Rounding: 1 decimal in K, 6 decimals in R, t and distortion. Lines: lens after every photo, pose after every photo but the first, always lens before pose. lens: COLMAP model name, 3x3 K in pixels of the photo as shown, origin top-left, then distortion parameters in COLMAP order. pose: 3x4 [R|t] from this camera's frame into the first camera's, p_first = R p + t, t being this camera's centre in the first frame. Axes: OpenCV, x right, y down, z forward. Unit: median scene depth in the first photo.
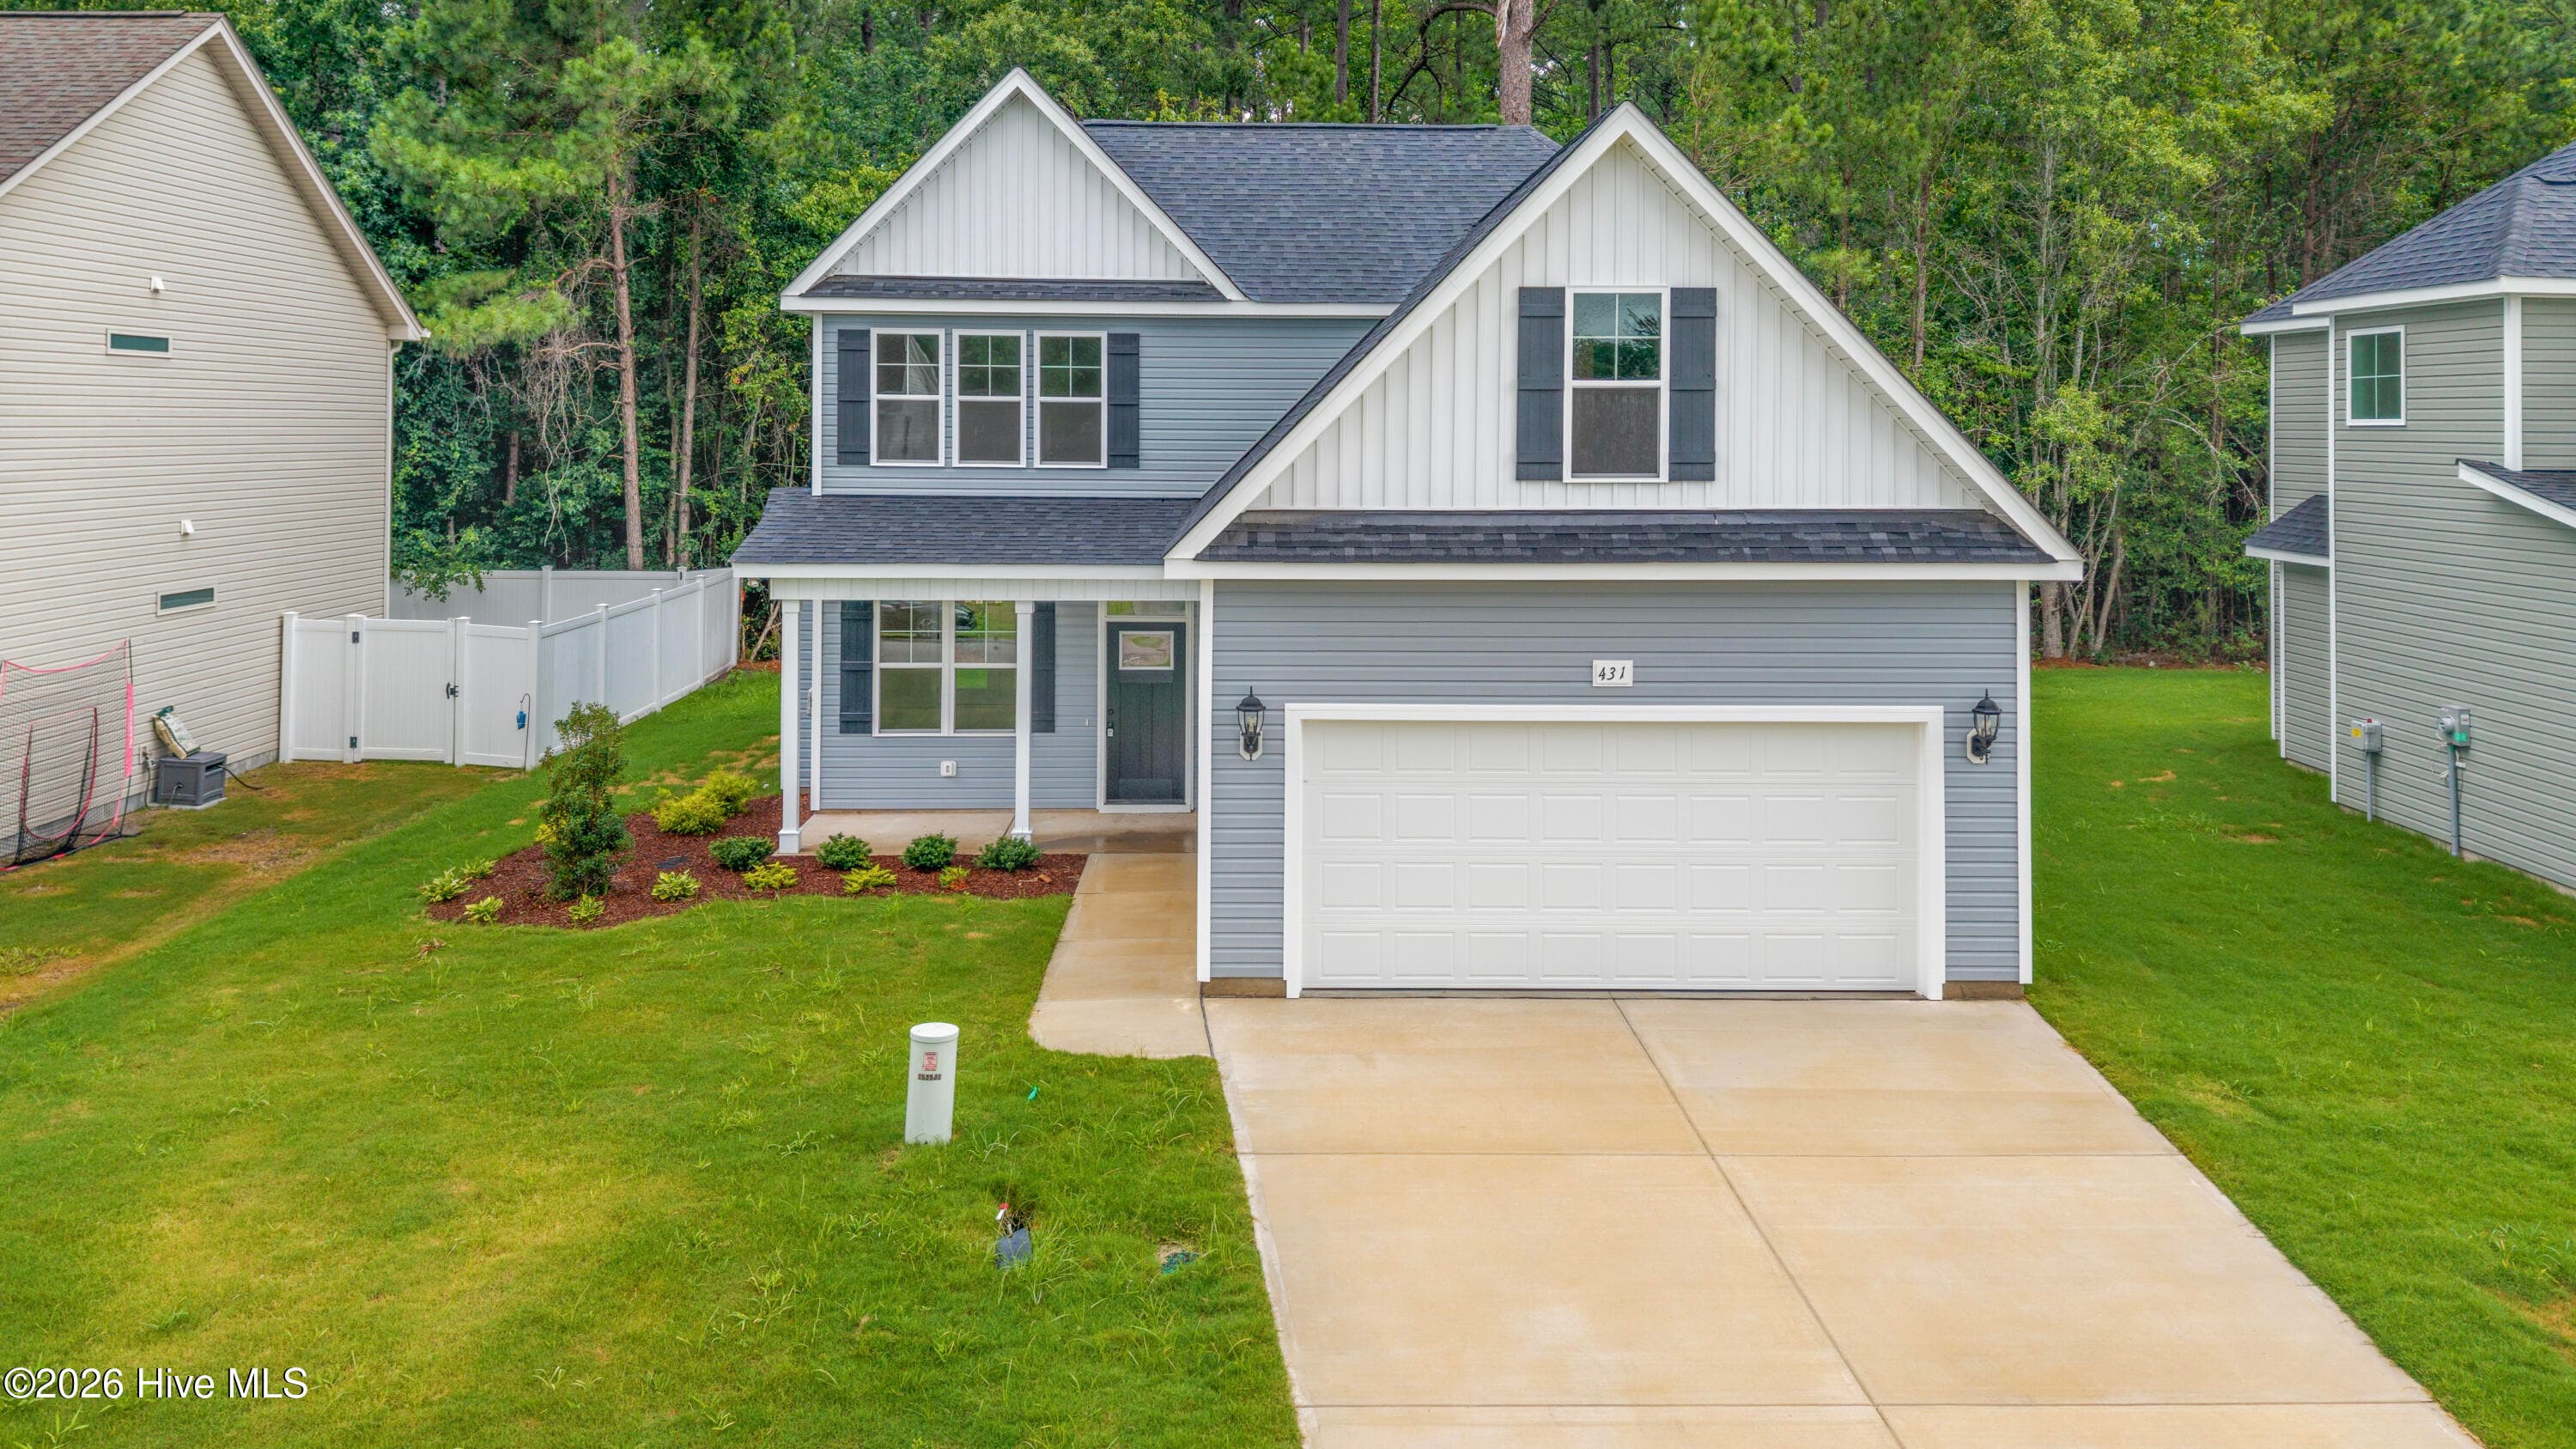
lens RADIAL K [[1802.8, 0, 1282.6], [0, 1802.8, 411.9], [0, 0, 1]] dist [0.024241, -0.023497]
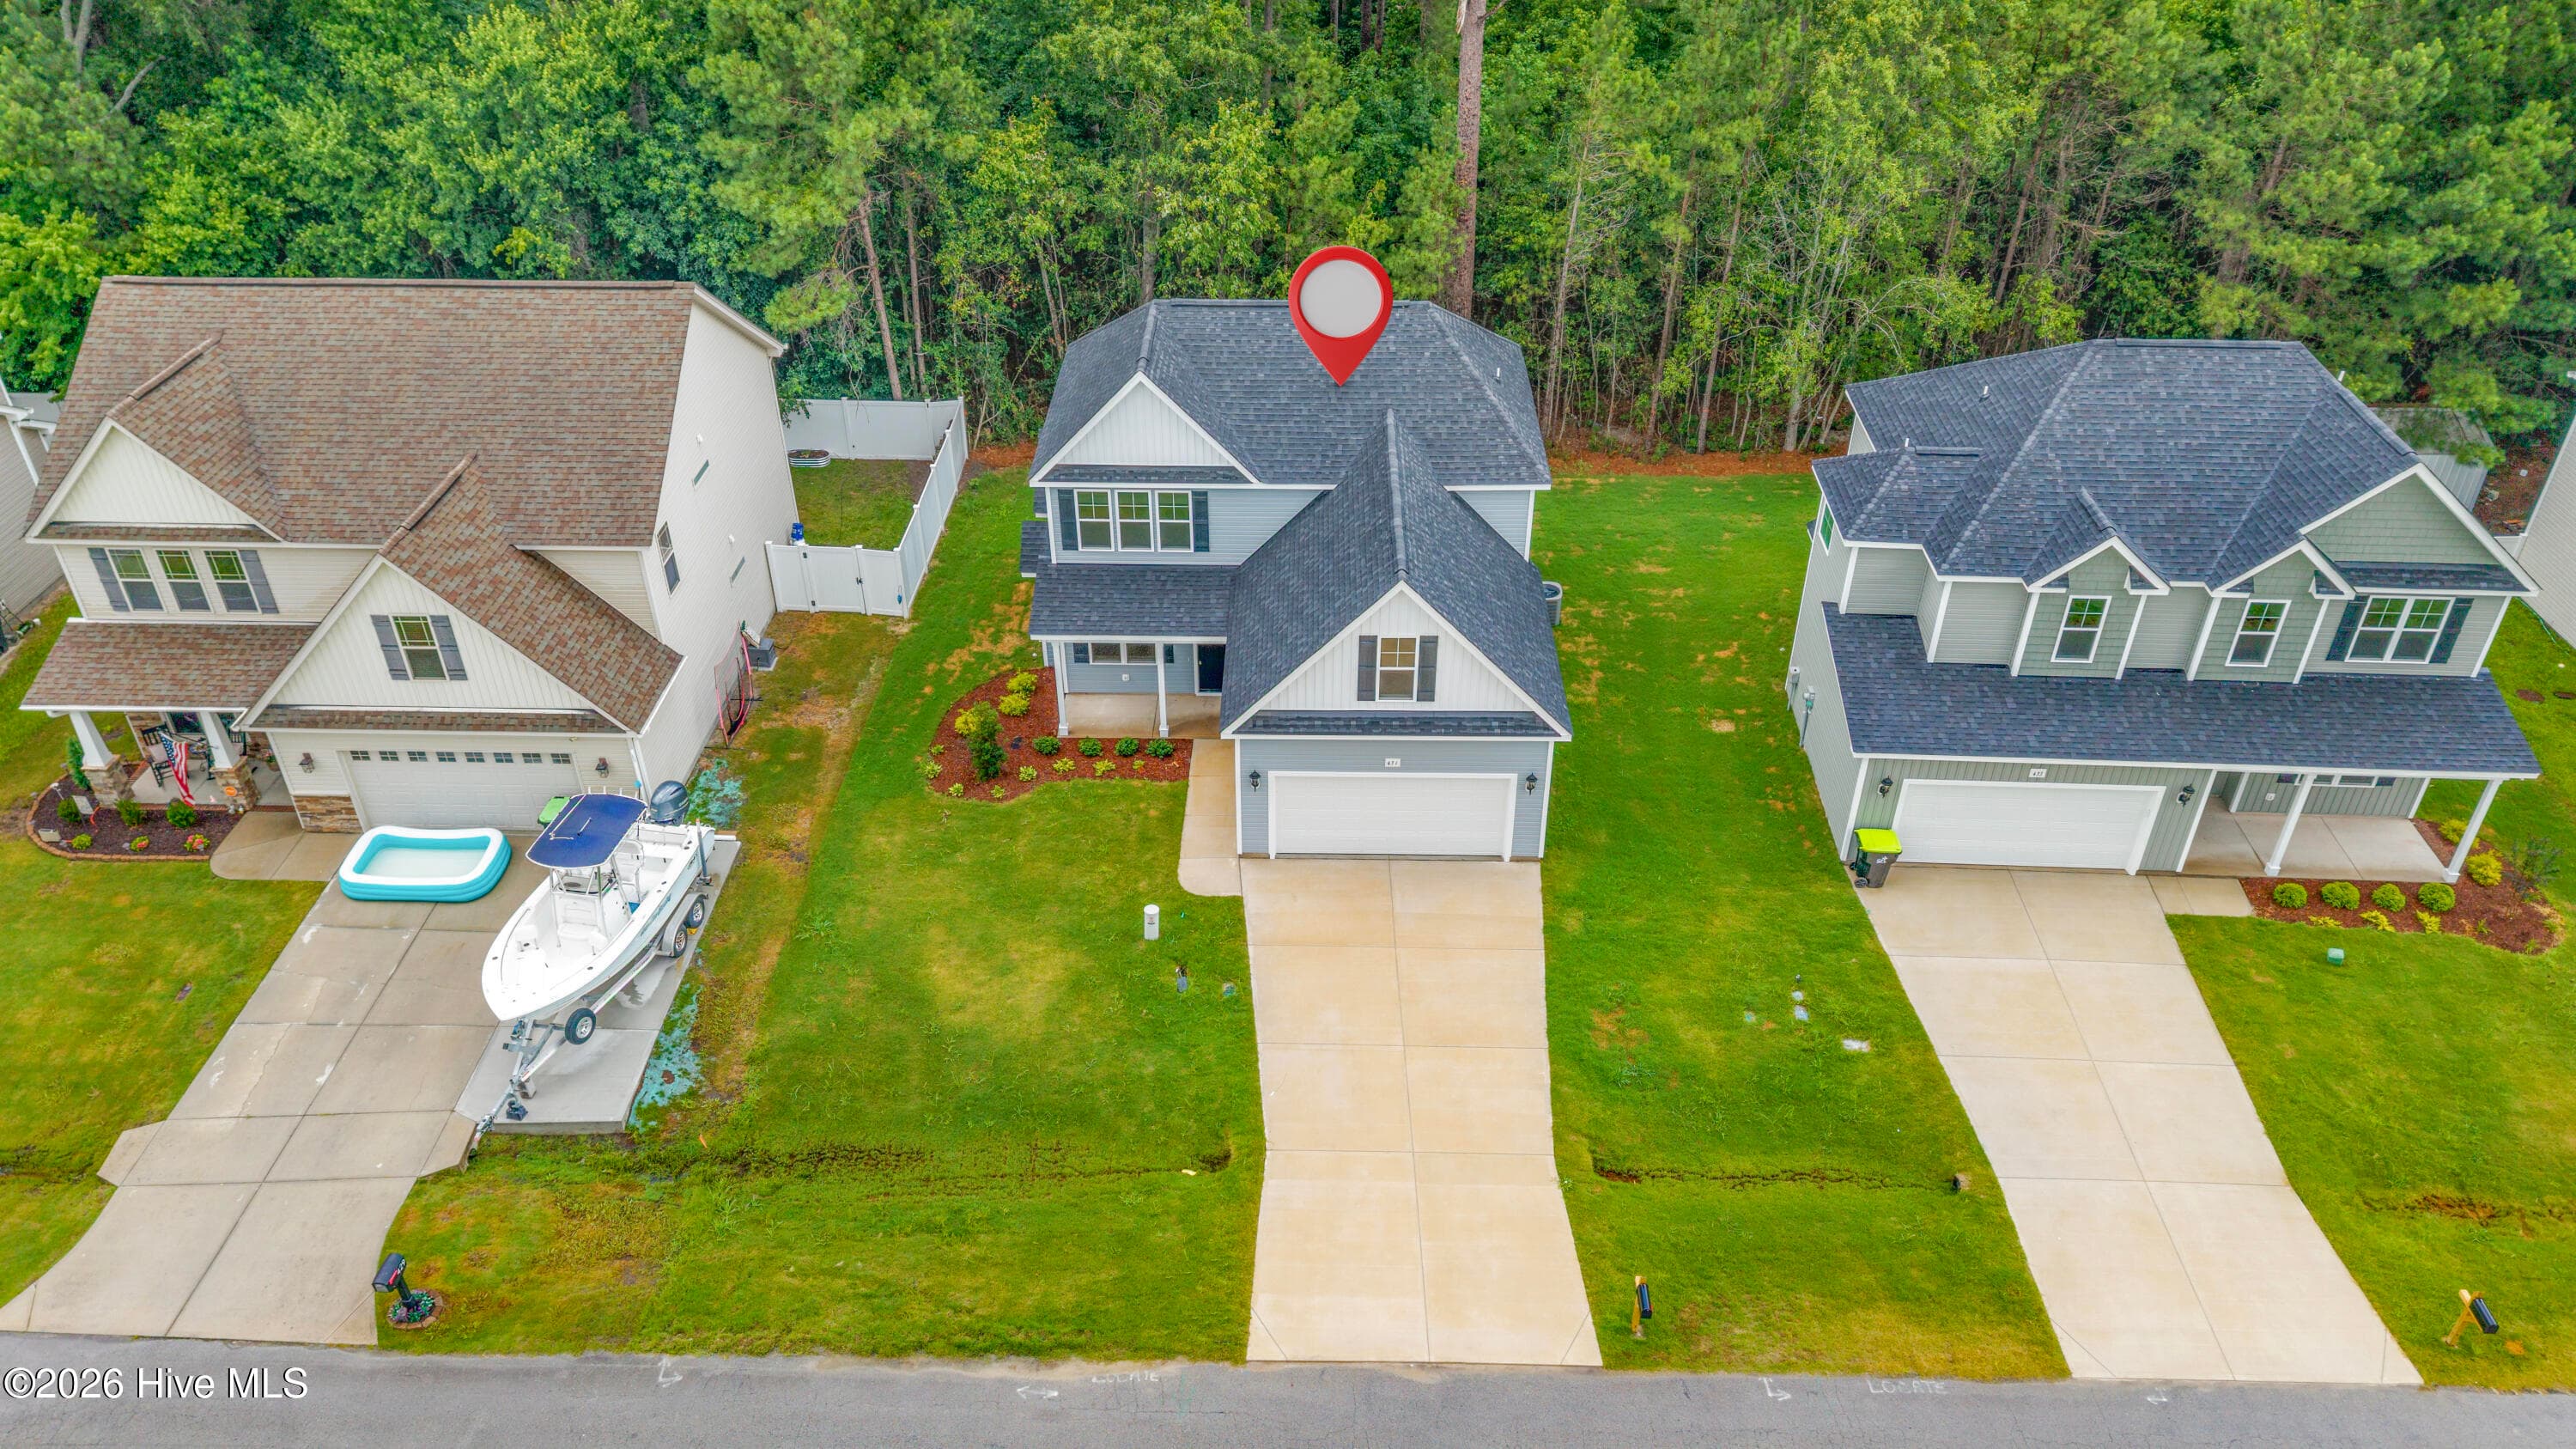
lens RADIAL K [[1802.8, 0, 1287.3], [0, 1802.8, 740.3], [0, 0, 1]] dist [0.024241, -0.023497]
pose [[0.999118, 0.017274, -0.038280, 0.090275], [0.007632, 0.821645, 0.569949, -0.959490], [0.041298, -0.569738, 0.820788, -0.793192]]
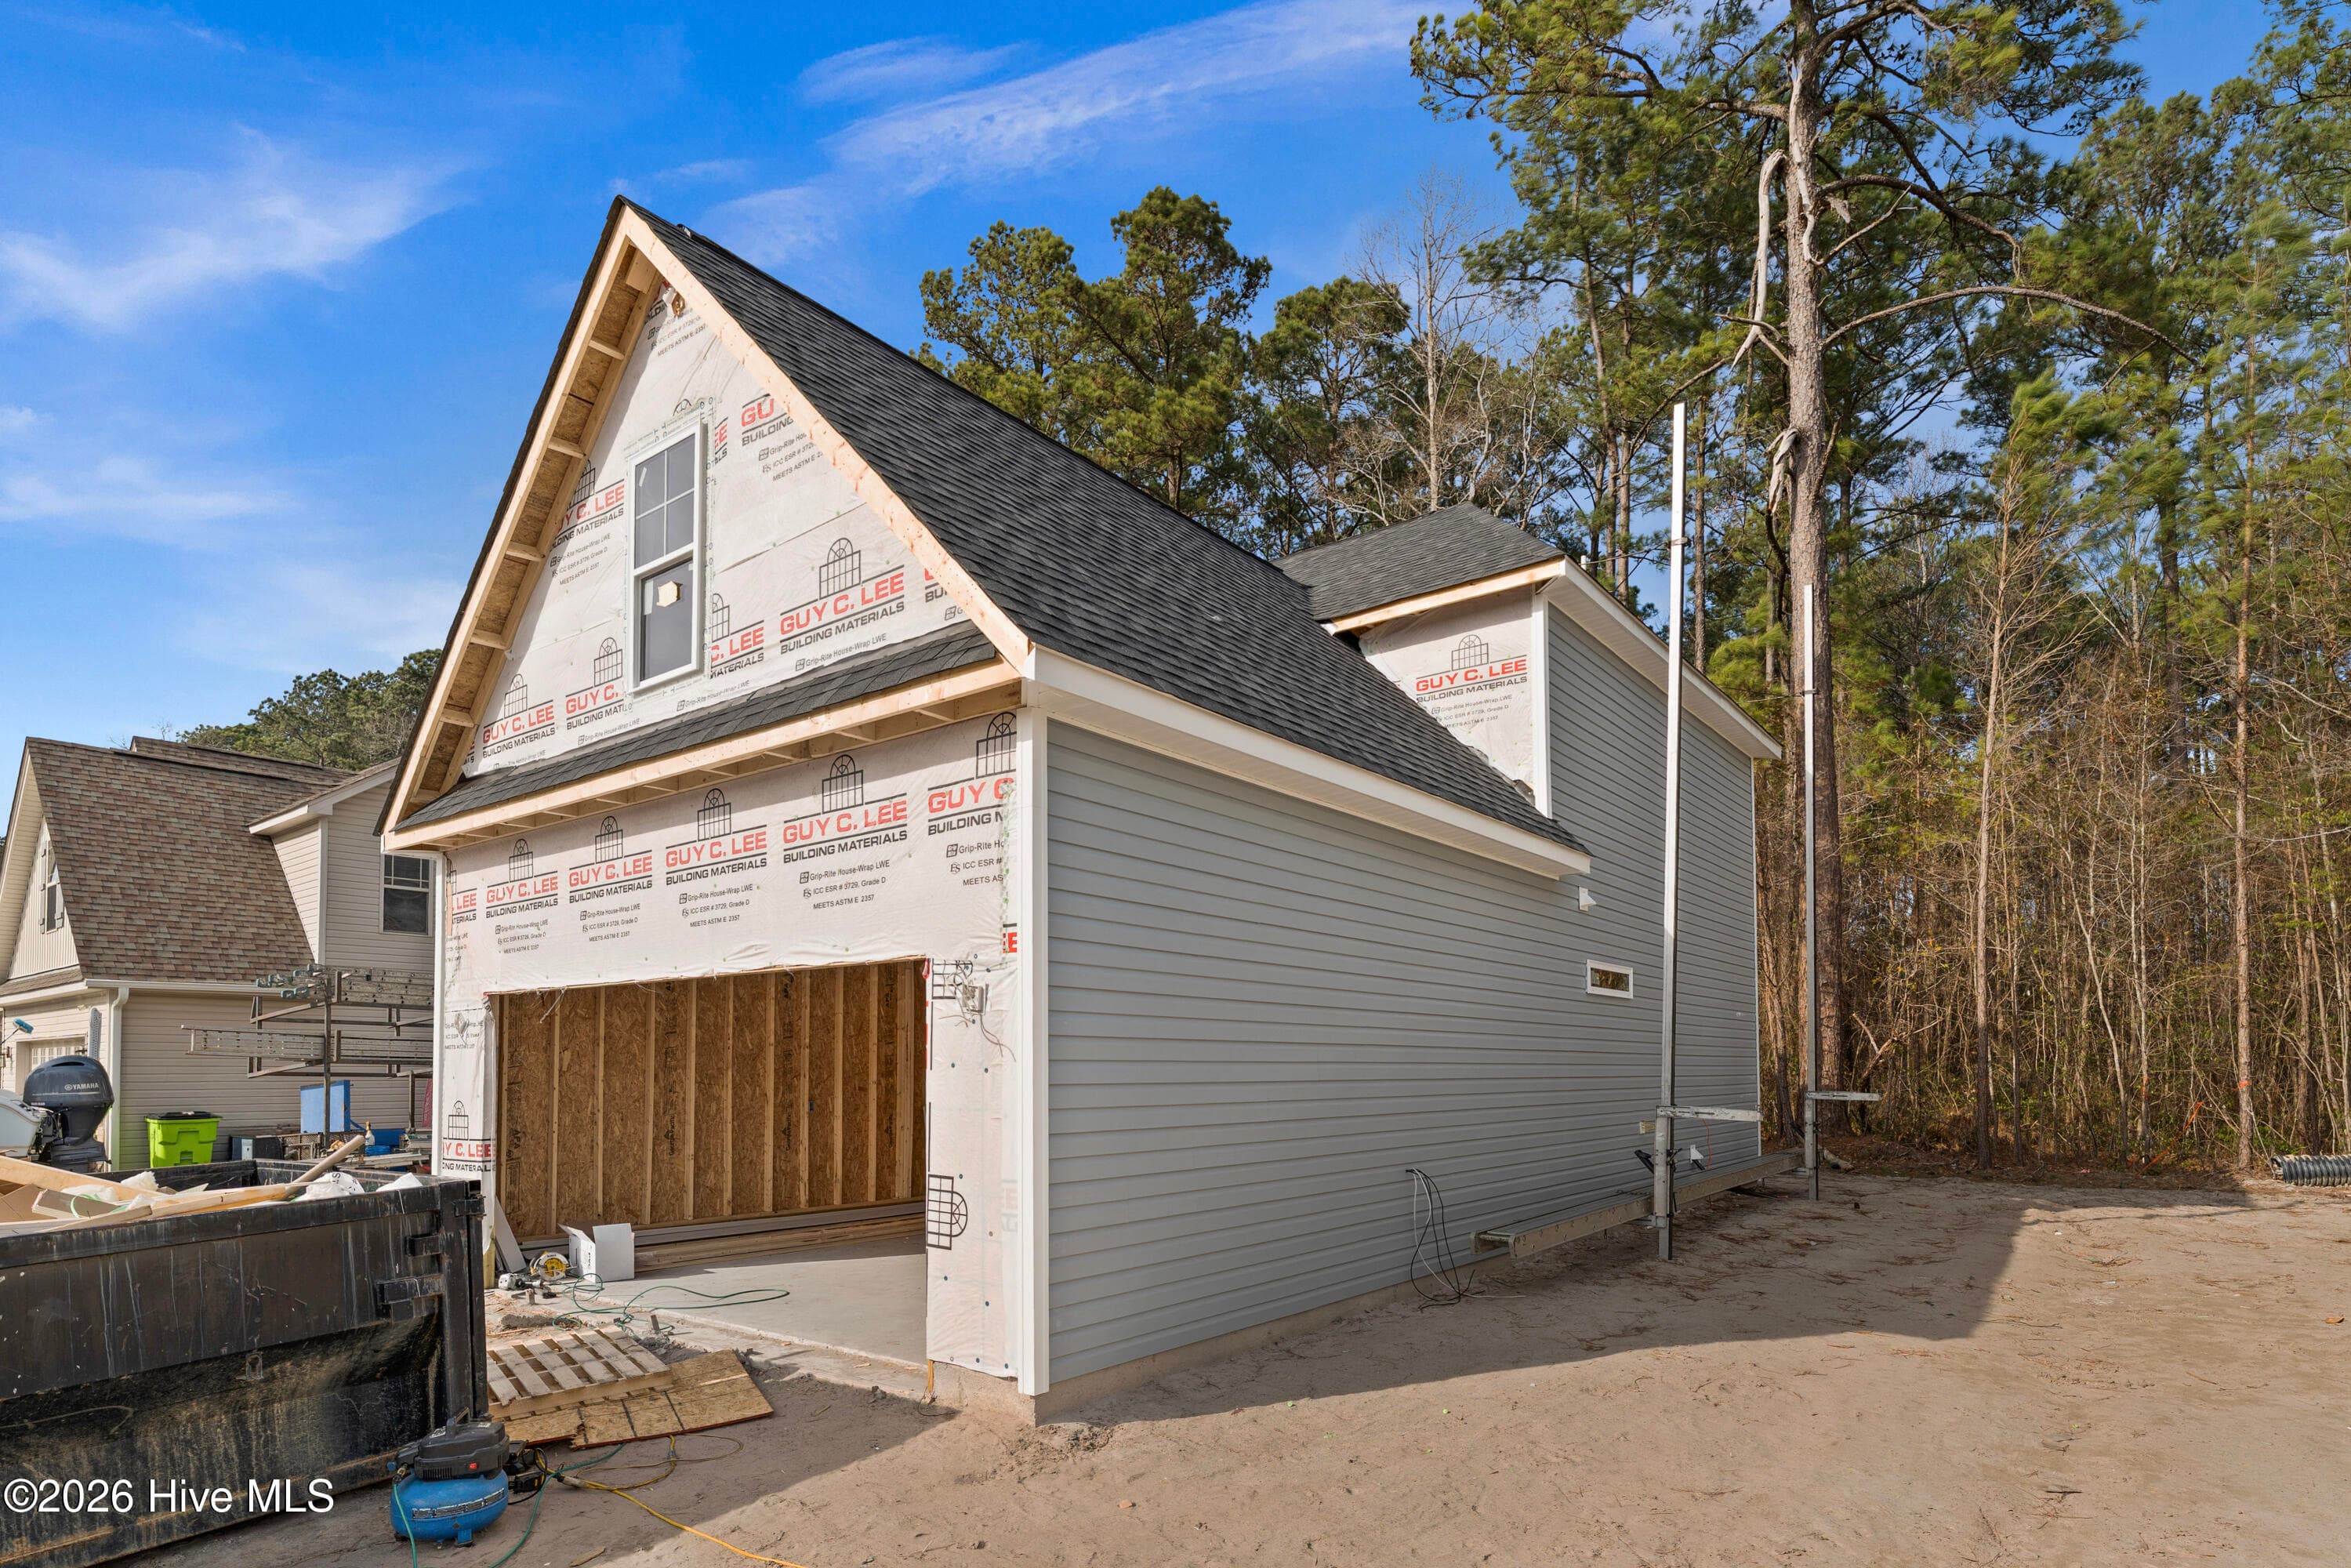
lens RADIAL K [[1253.4, 0, 1178.2], [0, 1253.4, 1052.3], [0, 0, 1]] dist [-0.006872, 0.005280]
pose [[0.777478, -0.016167, -0.628702, 0.493814], [0.011630, 0.999868, -0.011330, 0.147565], [0.628802, 0.001497, 0.777564, 0.499733]]
